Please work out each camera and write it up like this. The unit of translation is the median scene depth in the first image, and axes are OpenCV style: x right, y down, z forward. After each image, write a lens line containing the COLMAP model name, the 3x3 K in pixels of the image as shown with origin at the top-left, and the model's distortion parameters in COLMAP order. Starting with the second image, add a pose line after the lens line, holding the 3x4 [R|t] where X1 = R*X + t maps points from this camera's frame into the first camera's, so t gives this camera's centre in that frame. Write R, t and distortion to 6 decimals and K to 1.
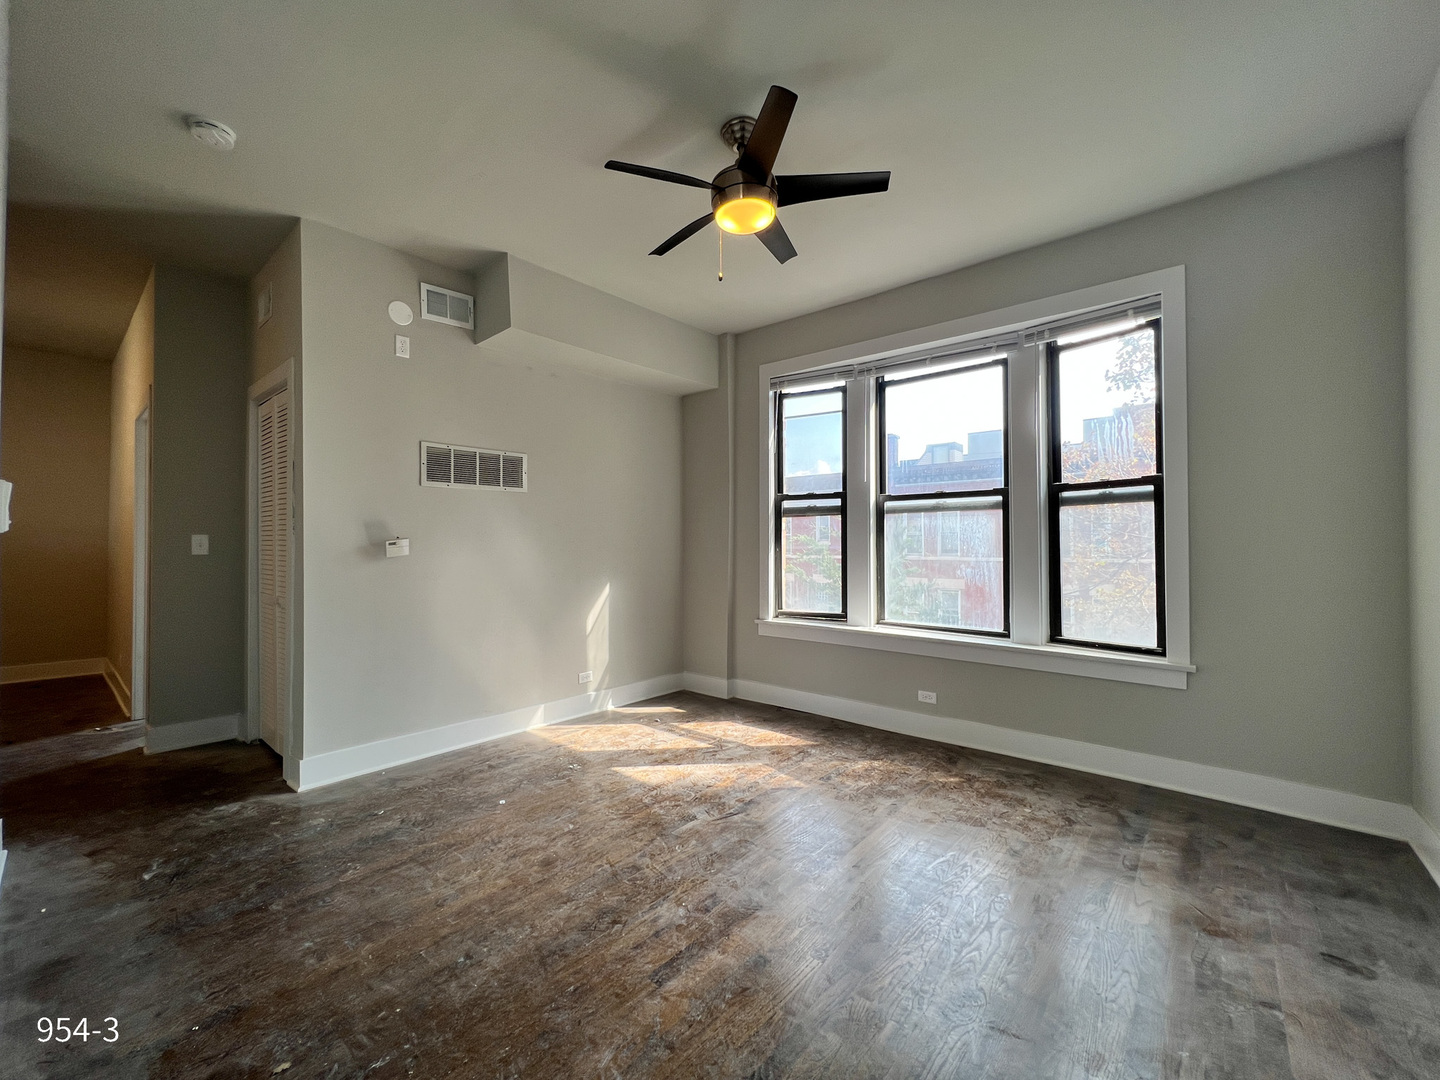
lens RADIAL K [[579.2, 0, 714.4], [0, 579.2, 540.7], [0, 0, 1]] dist [-0.000149, 0.000509]
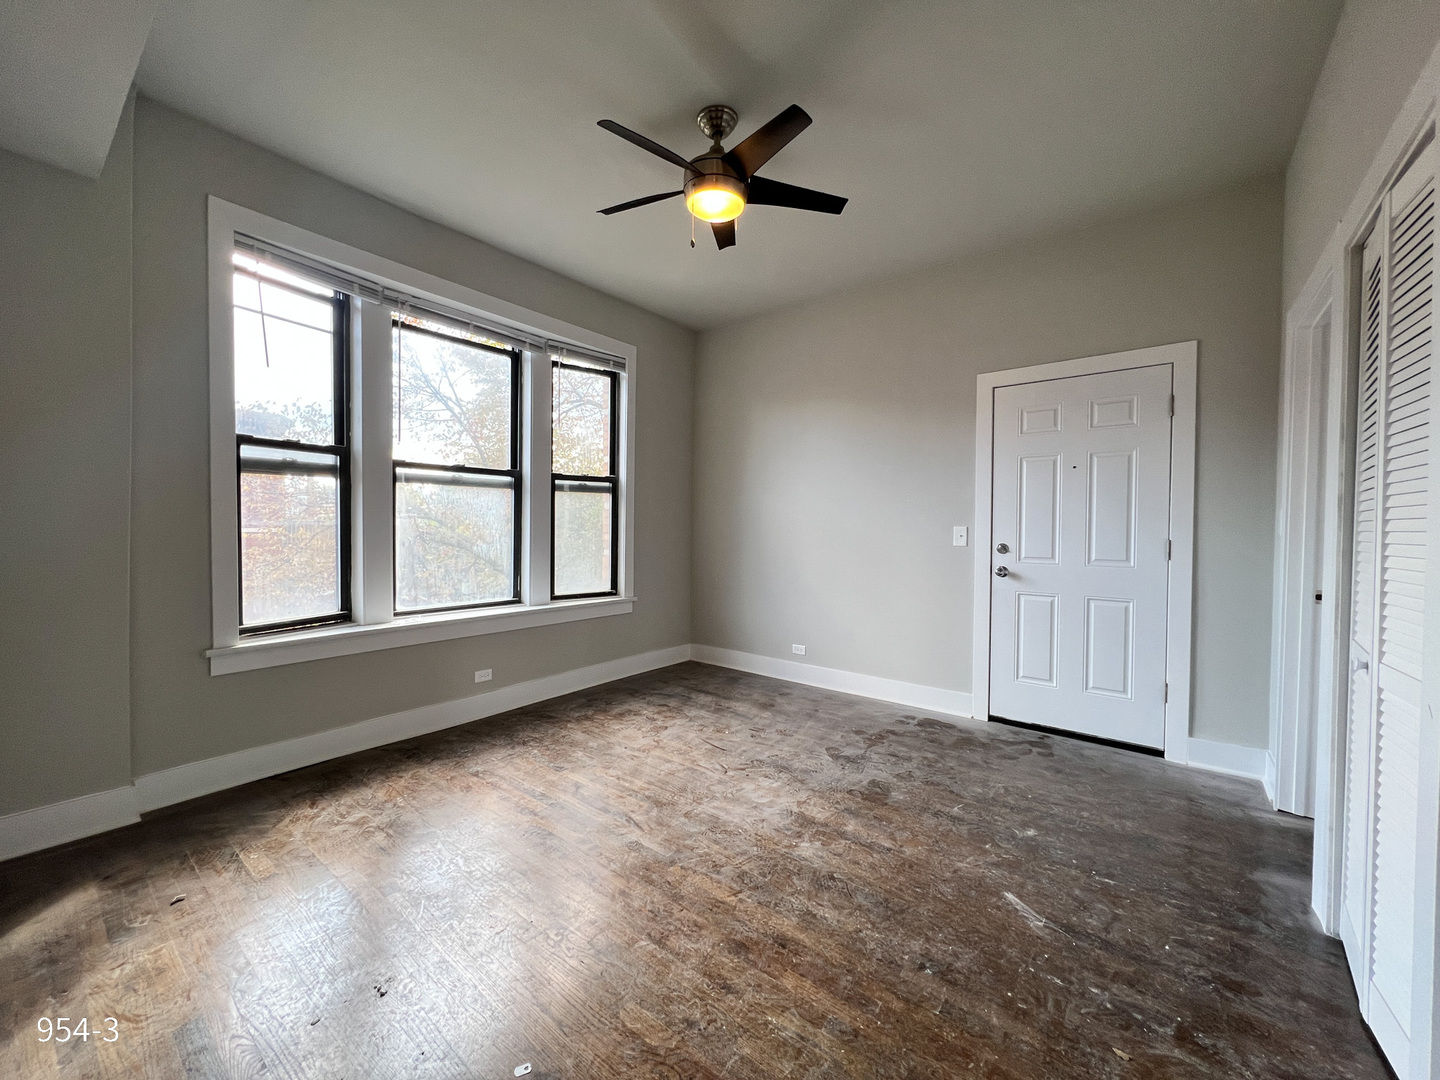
lens RADIAL K [[579.2, 0, 716.7], [0, 579.2, 536.5], [0, 0, 1]] dist [-0.000149, 0.000509]
pose [[-0.048407, -0.026466, 0.998477, -0.875850], [-0.025628, 0.999353, 0.025247, -0.002606], [-0.998499, -0.024367, -0.049054, 0.915094]]
